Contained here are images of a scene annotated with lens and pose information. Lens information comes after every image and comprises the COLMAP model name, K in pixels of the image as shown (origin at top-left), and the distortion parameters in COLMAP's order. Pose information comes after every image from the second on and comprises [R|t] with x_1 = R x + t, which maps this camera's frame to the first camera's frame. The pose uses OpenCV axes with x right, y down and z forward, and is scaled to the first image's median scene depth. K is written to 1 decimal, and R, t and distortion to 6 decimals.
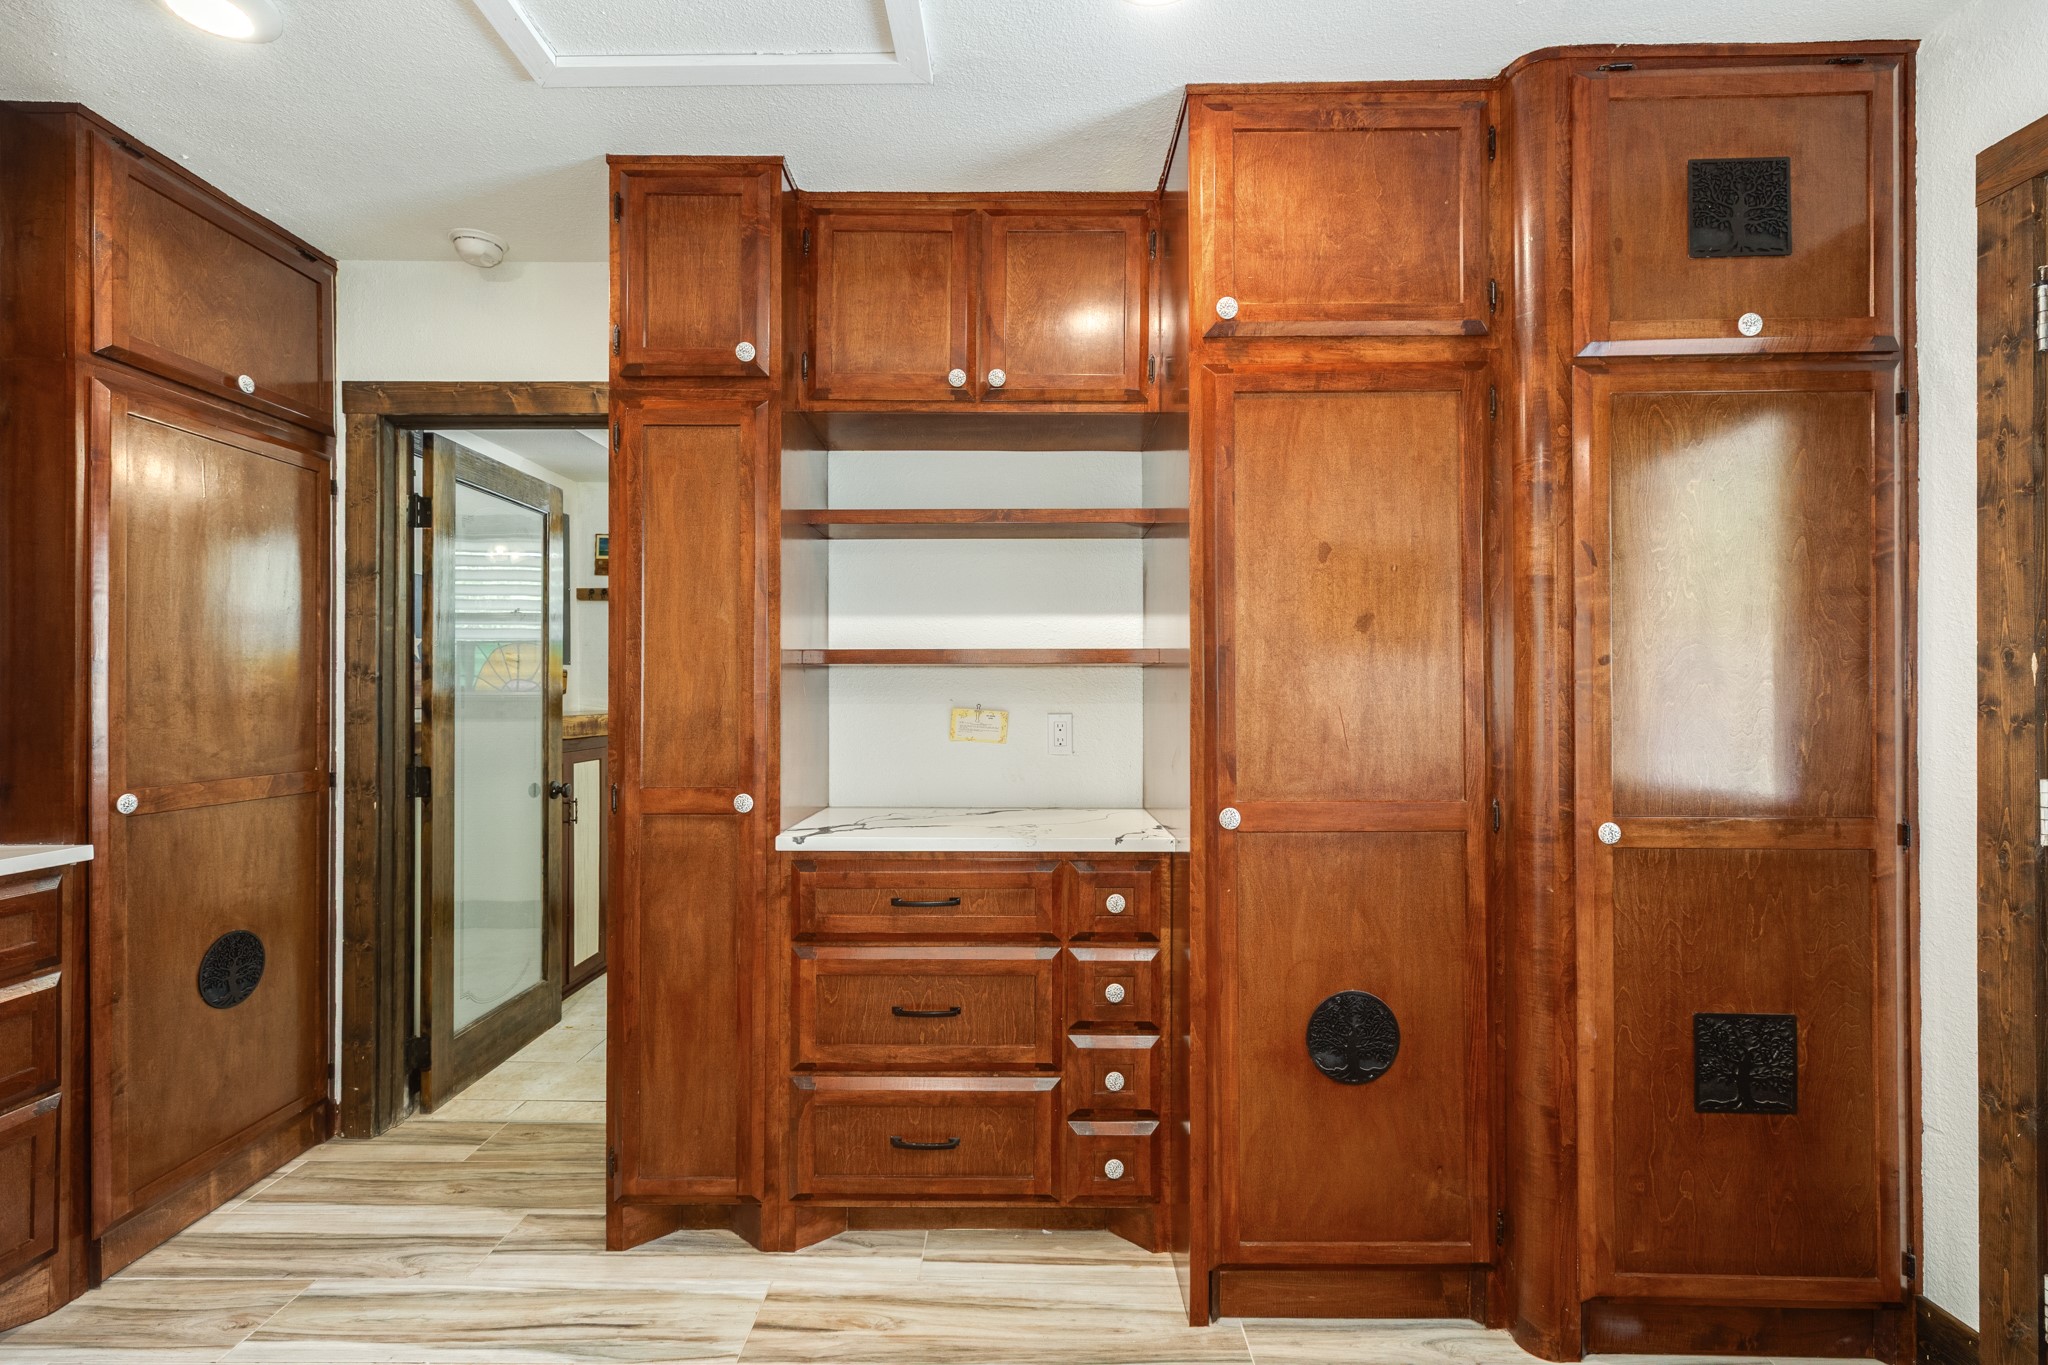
lens RADIAL K [[904.3, 0, 1011.3], [0, 904.3, 685.4], [0, 0, 1]] dist [0.004248, -0.000332]
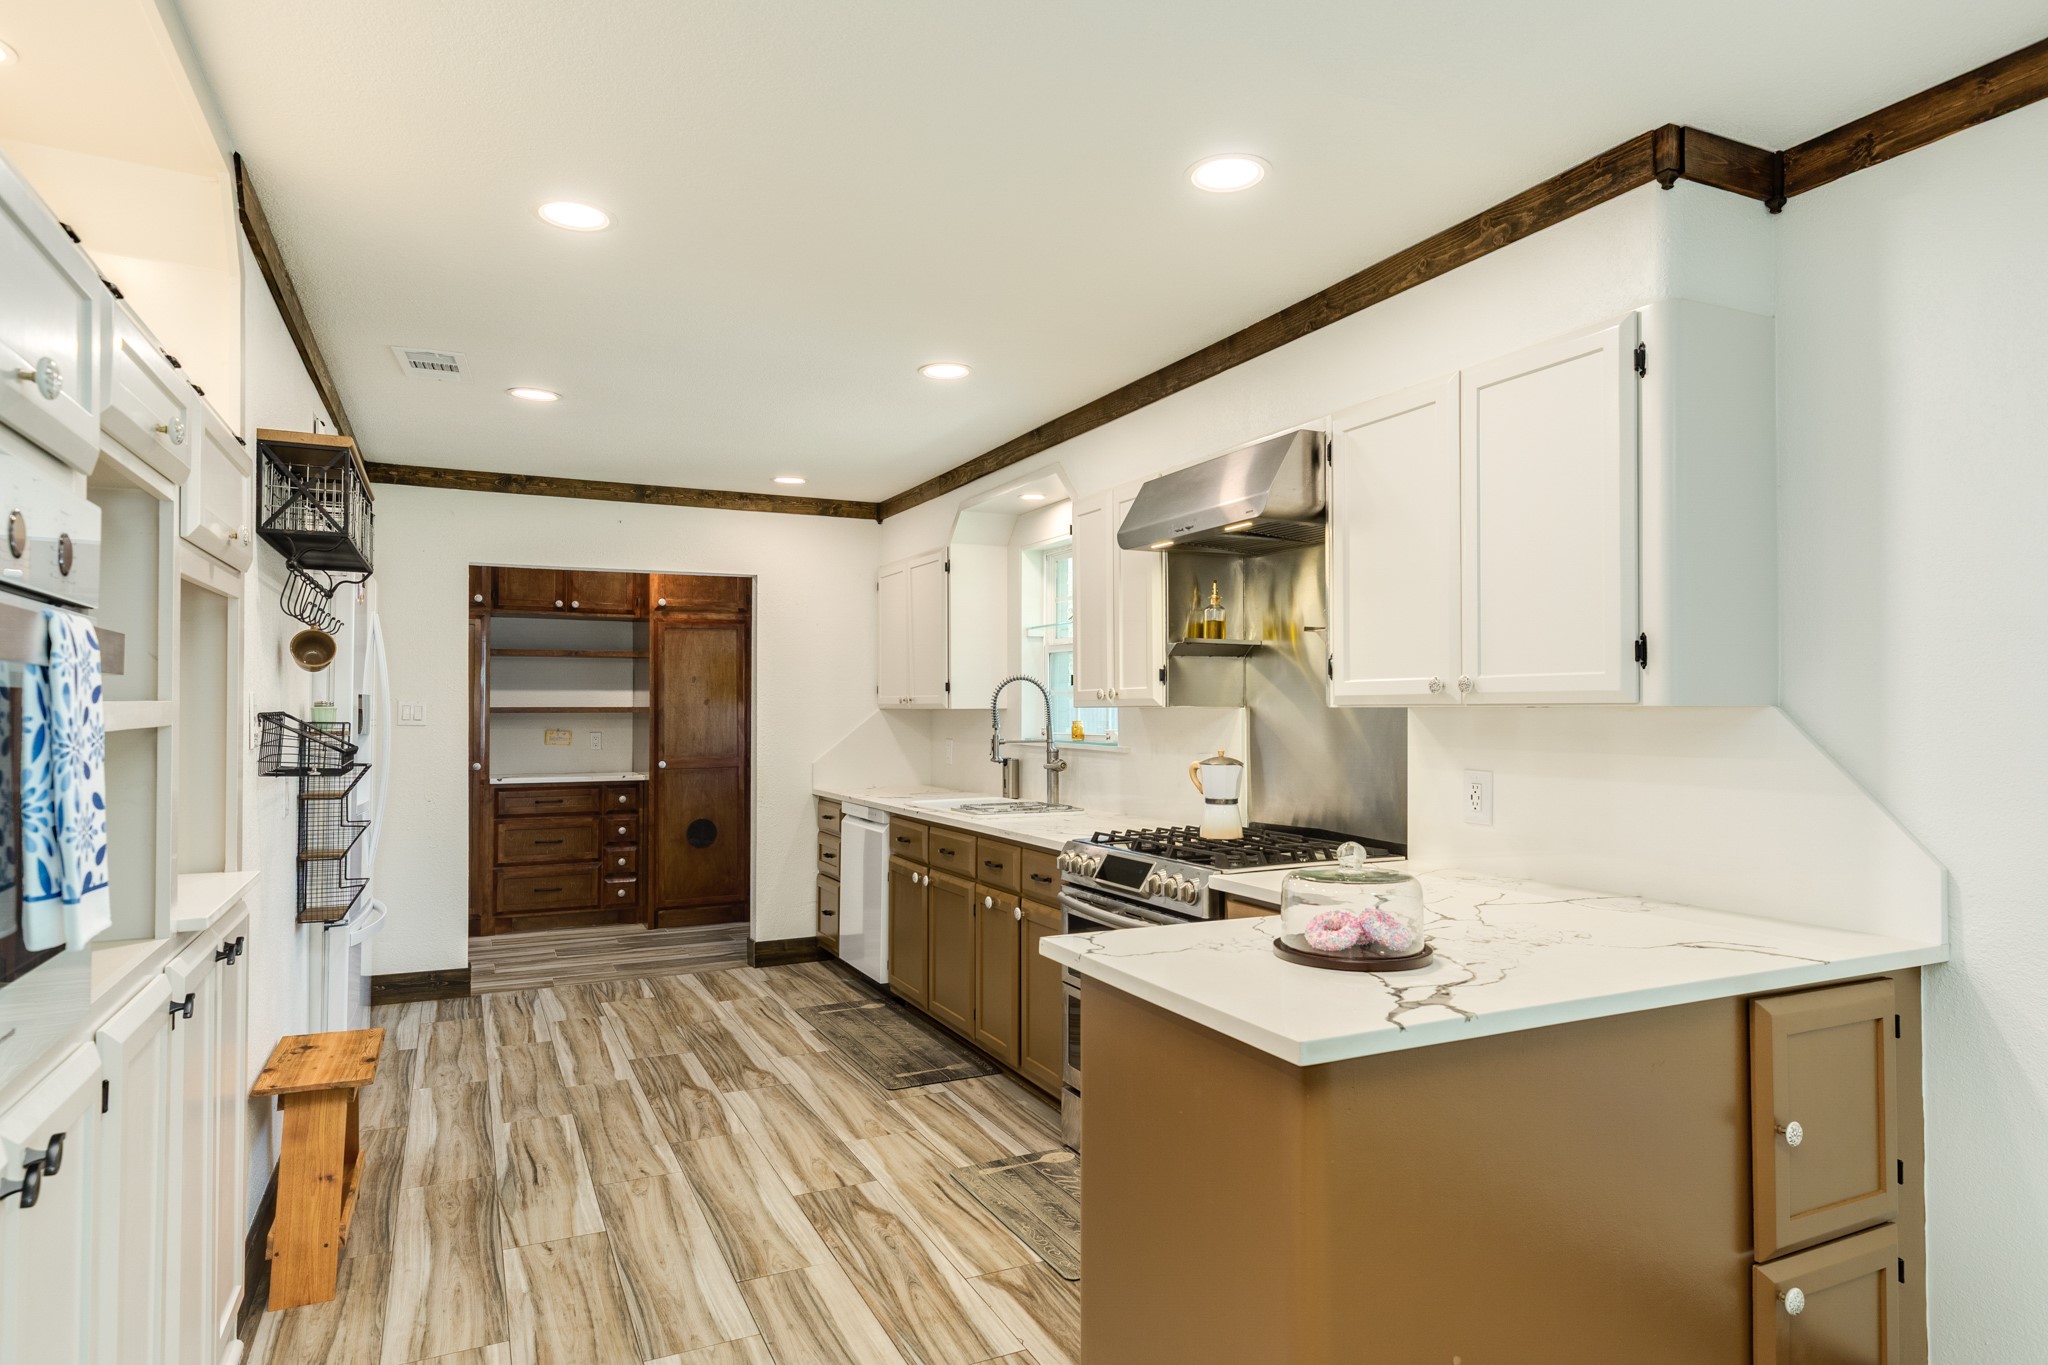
lens RADIAL K [[1167.3, 0, 1029.0], [0, 1167.3, 691.2], [0, 0, 1]] dist [0.008642, 0.001351]
pose [[0.885089, 0.006184, 0.465381, -0.491636], [-0.003120, 0.999968, -0.007353, -0.077327], [-0.465412, 0.005056, 0.885080, -3.006049]]
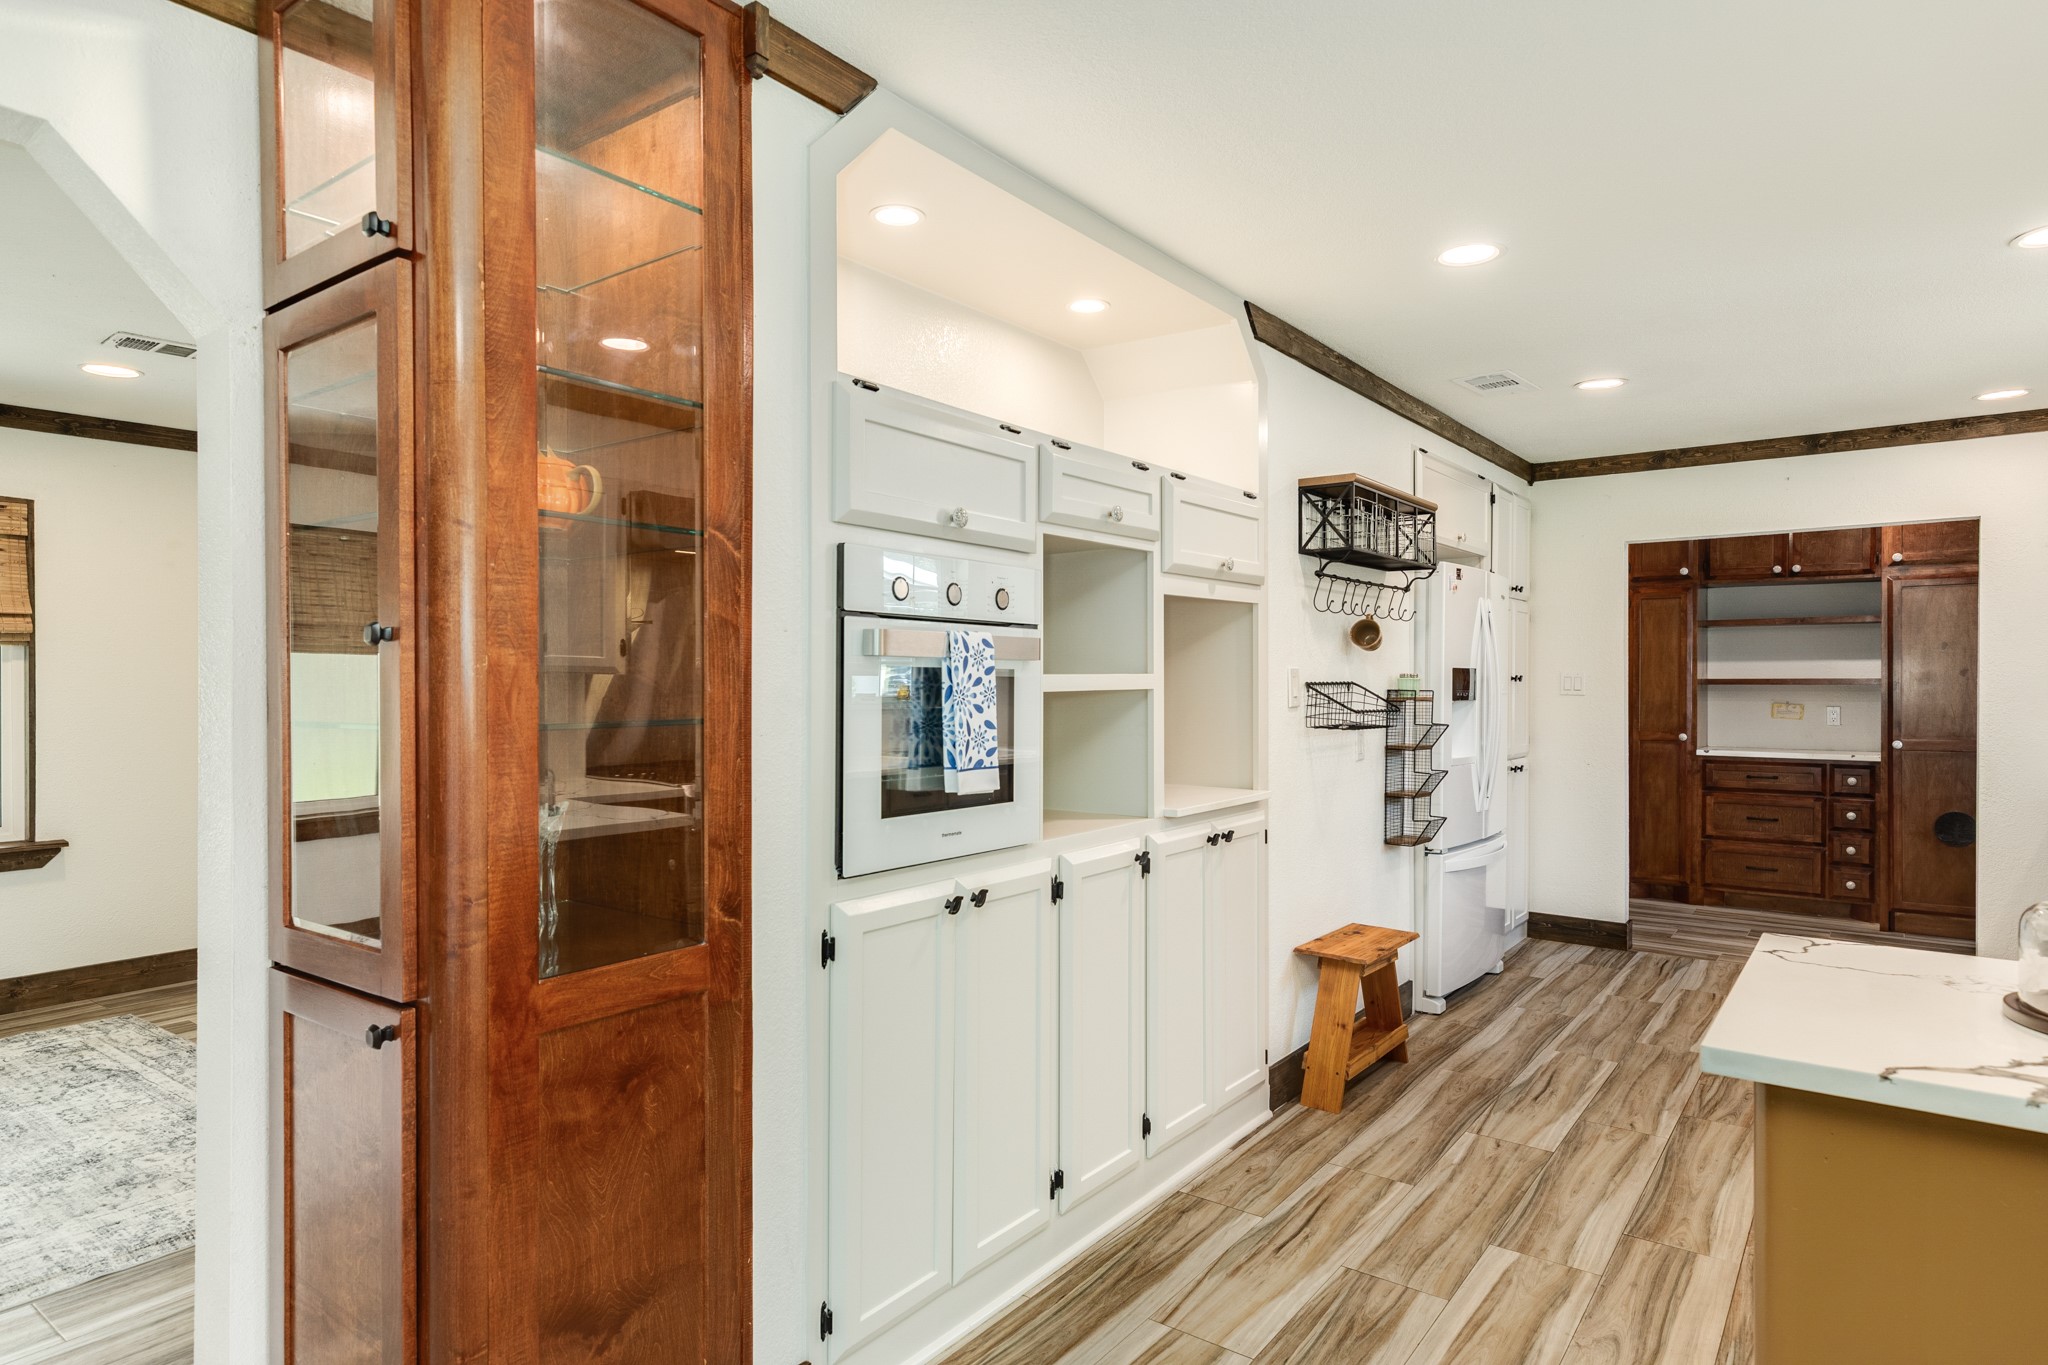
lens RADIAL K [[1167.3, 0, 1025.0], [0, 1167.3, 689.8], [0, 0, 1]] dist [0.008642, 0.001351]
pose [[0.817809, 0.004599, -0.575472, 0.118552], [0.004424, 0.999888, 0.014278, -0.075668], [0.575473, -0.014222, 0.817697, -3.214300]]
